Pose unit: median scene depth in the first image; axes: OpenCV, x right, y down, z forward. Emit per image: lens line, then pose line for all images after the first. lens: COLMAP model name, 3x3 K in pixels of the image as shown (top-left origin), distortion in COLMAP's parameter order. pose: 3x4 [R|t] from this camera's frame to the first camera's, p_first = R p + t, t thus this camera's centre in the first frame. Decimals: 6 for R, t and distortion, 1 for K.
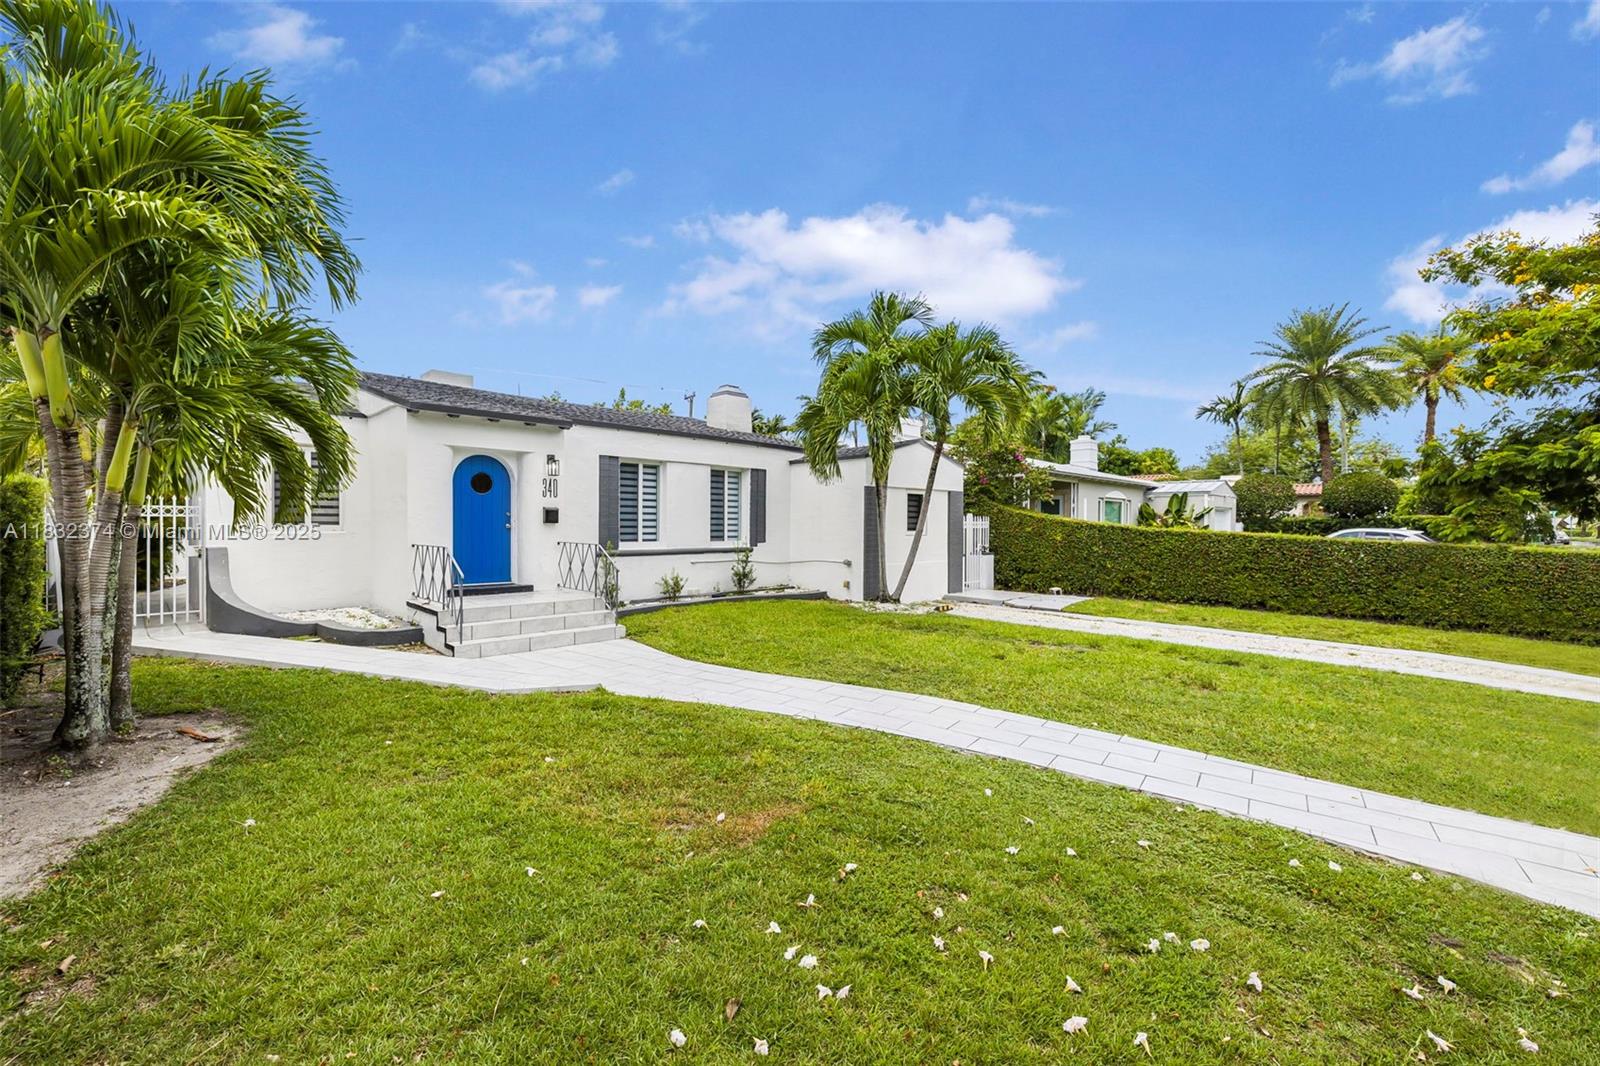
lens RADIAL K [[670.4, 0, 804.8], [0, 670.4, 531.5], [0, 0, 1]] dist [0.002153, 0.000375]
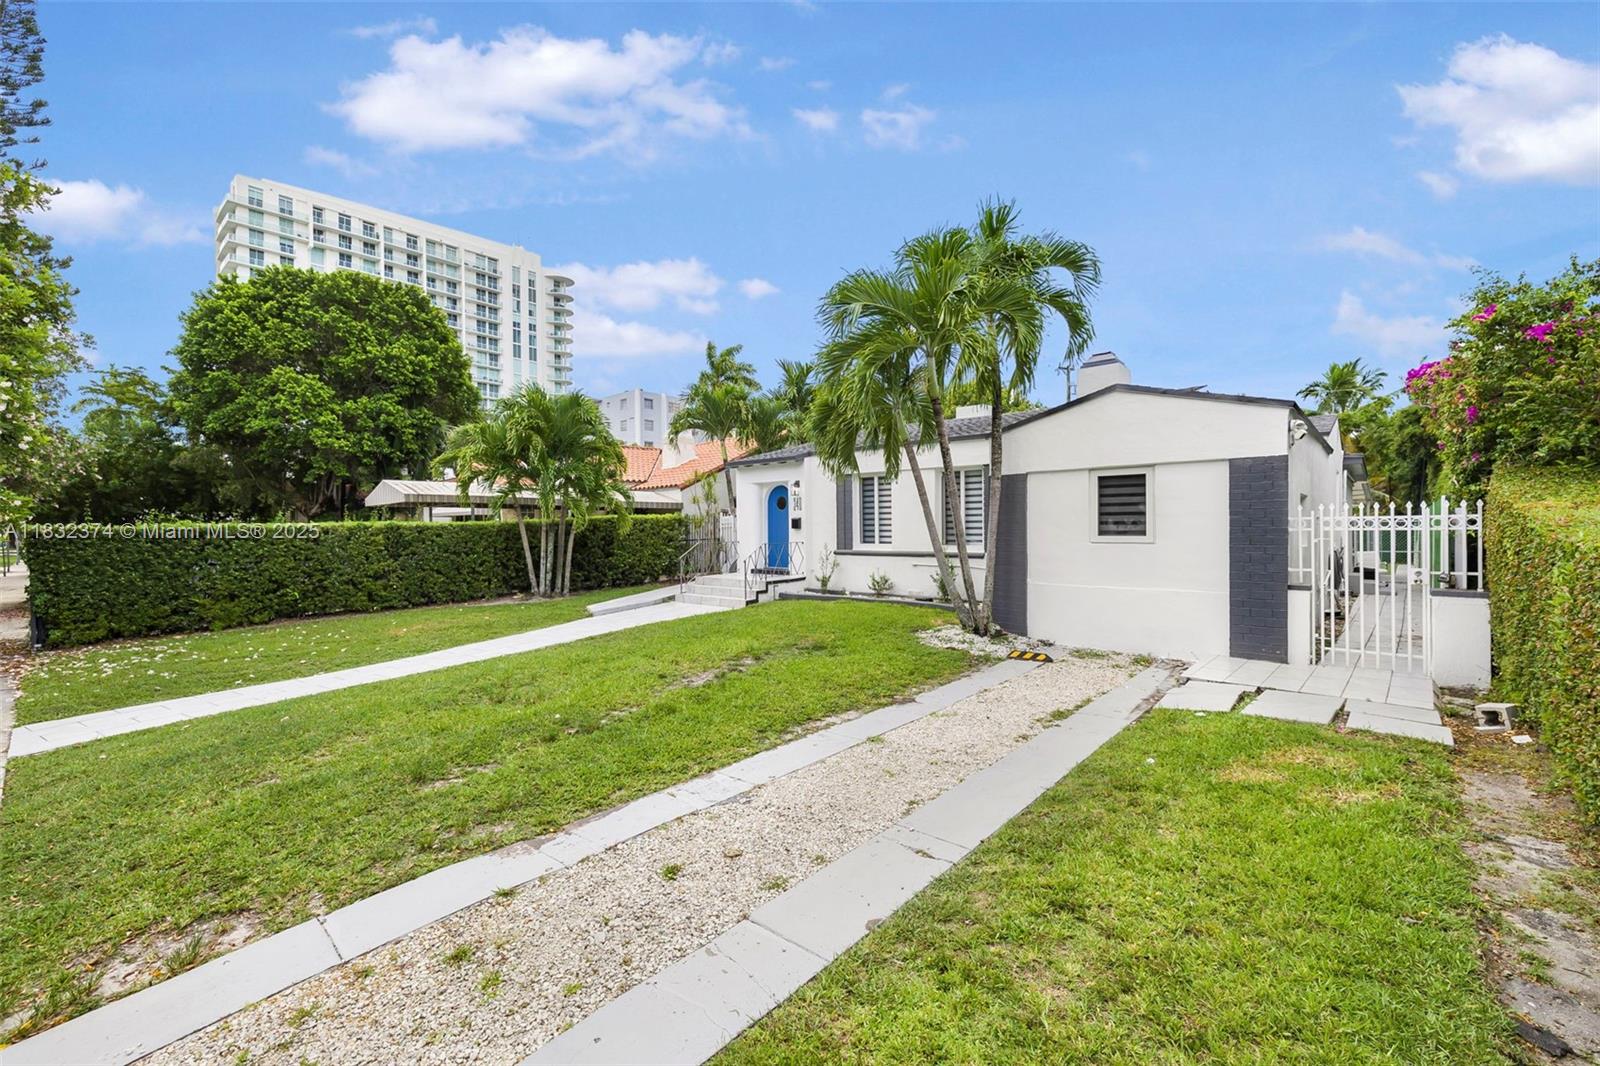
lens RADIAL K [[670.4, 0, 795.5], [0, 670.4, 540.3], [0, 0, 1]] dist [0.002153, 0.000375]
pose [[0.040432, 0.006947, -0.999158, 0.847073], [-0.012044, 0.999907, 0.006465, 0.002914], [0.999110, 0.011772, 0.040512, 0.760441]]
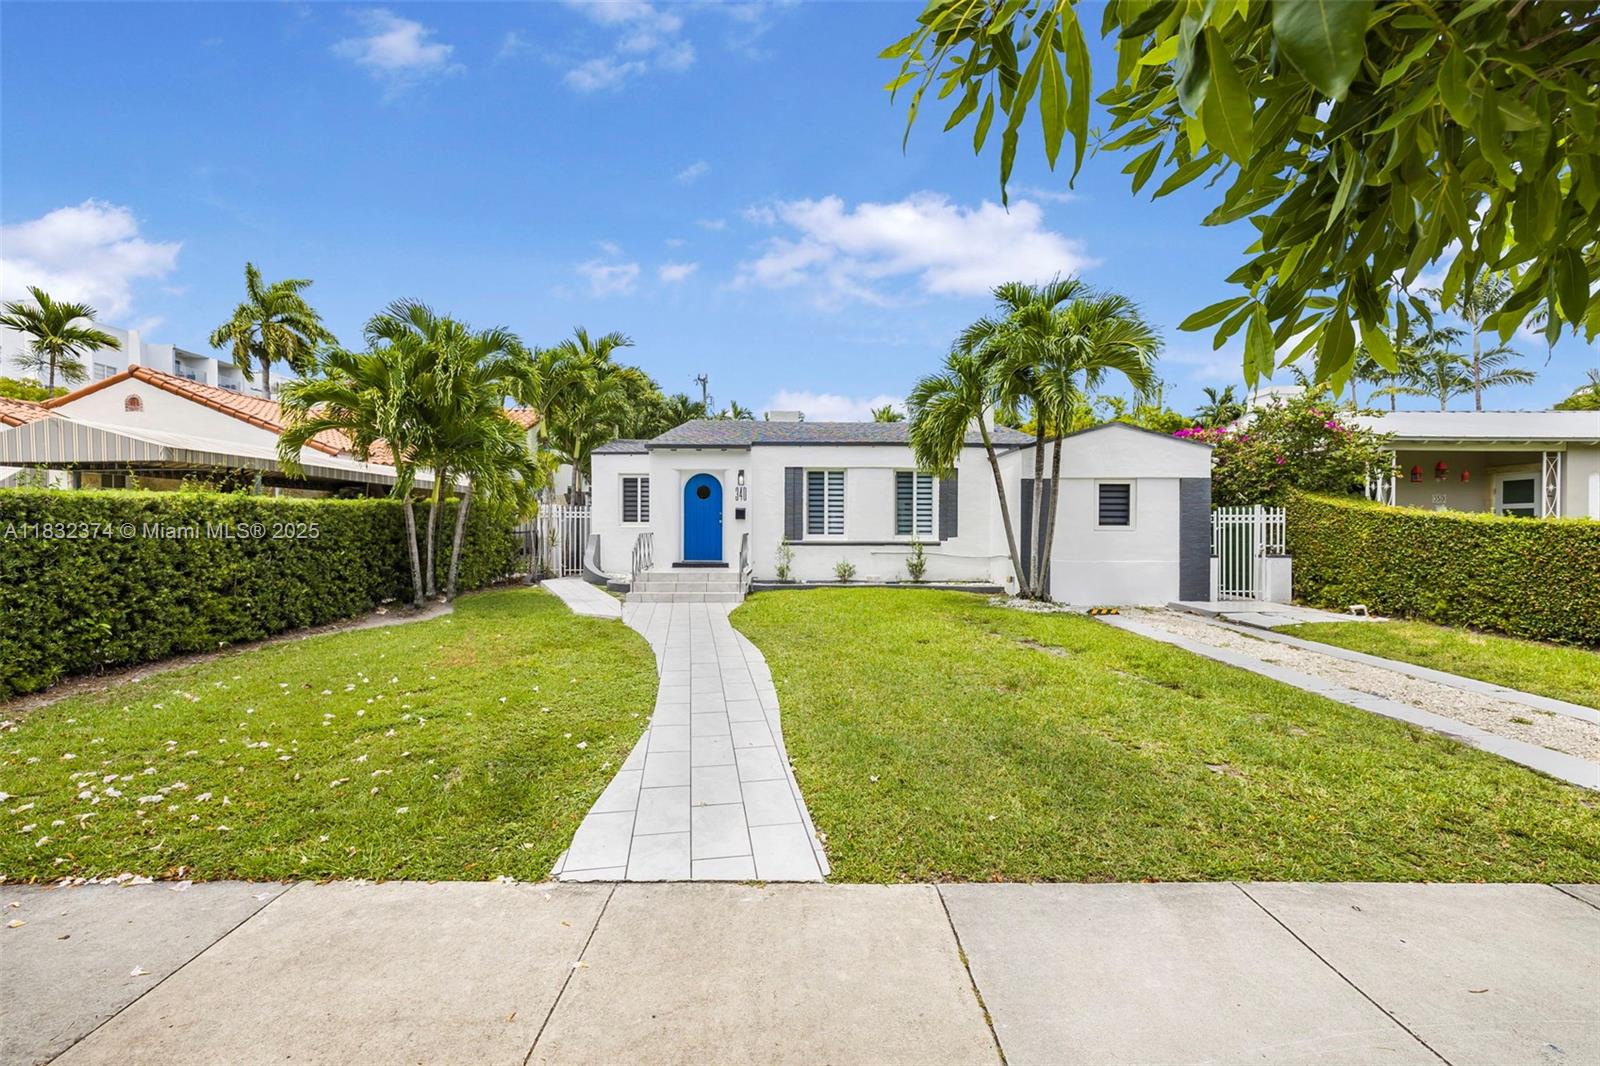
lens RADIAL K [[670.4, 0, 797.6], [0, 670.4, 527.5], [0, 0, 1]] dist [0.002153, 0.000375]
pose [[0.697101, -0.006280, -0.716946, 0.569185], [-0.010337, 0.999770, -0.018809, 0.025057], [0.716899, 0.020523, 0.696875, 0.090858]]
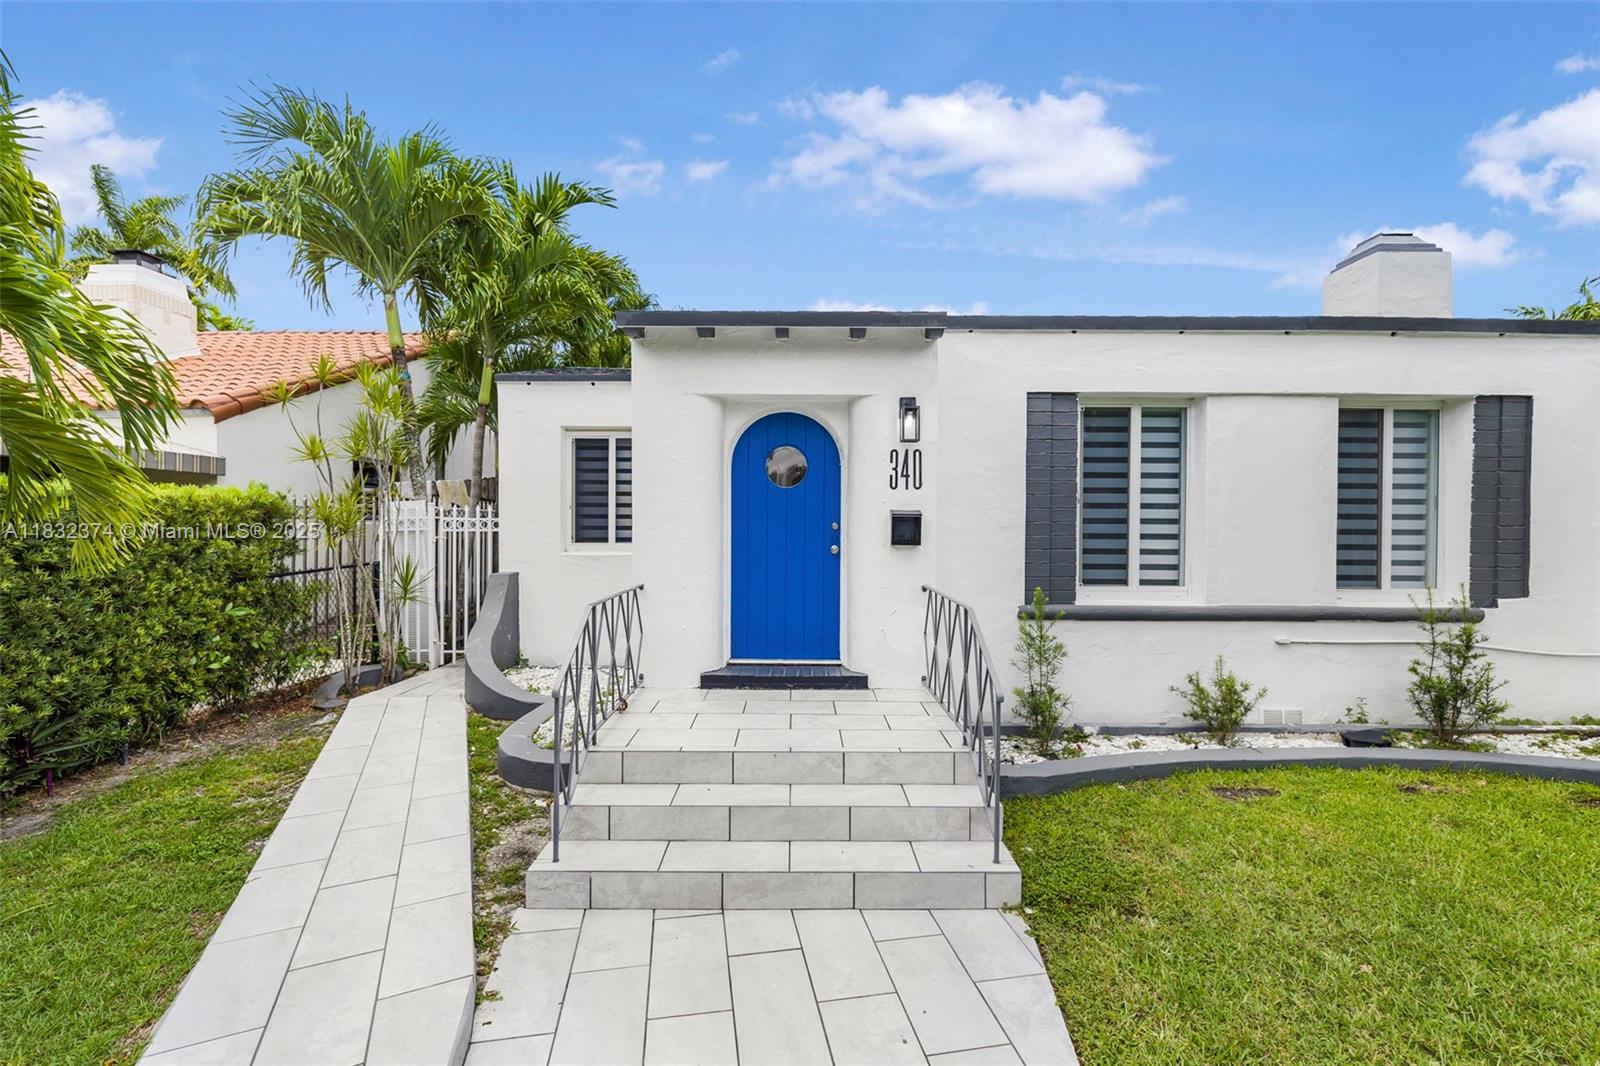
lens RADIAL K [[670.4, 0, 792.3], [0, 670.4, 530.0], [0, 0, 1]] dist [0.002153, 0.000375]
pose [[0.694772, 0.001016, -0.719229, -0.080276], [-0.008786, 0.999936, -0.007074, -0.015103], [0.719177, 0.011234, 0.694737, 0.501044]]
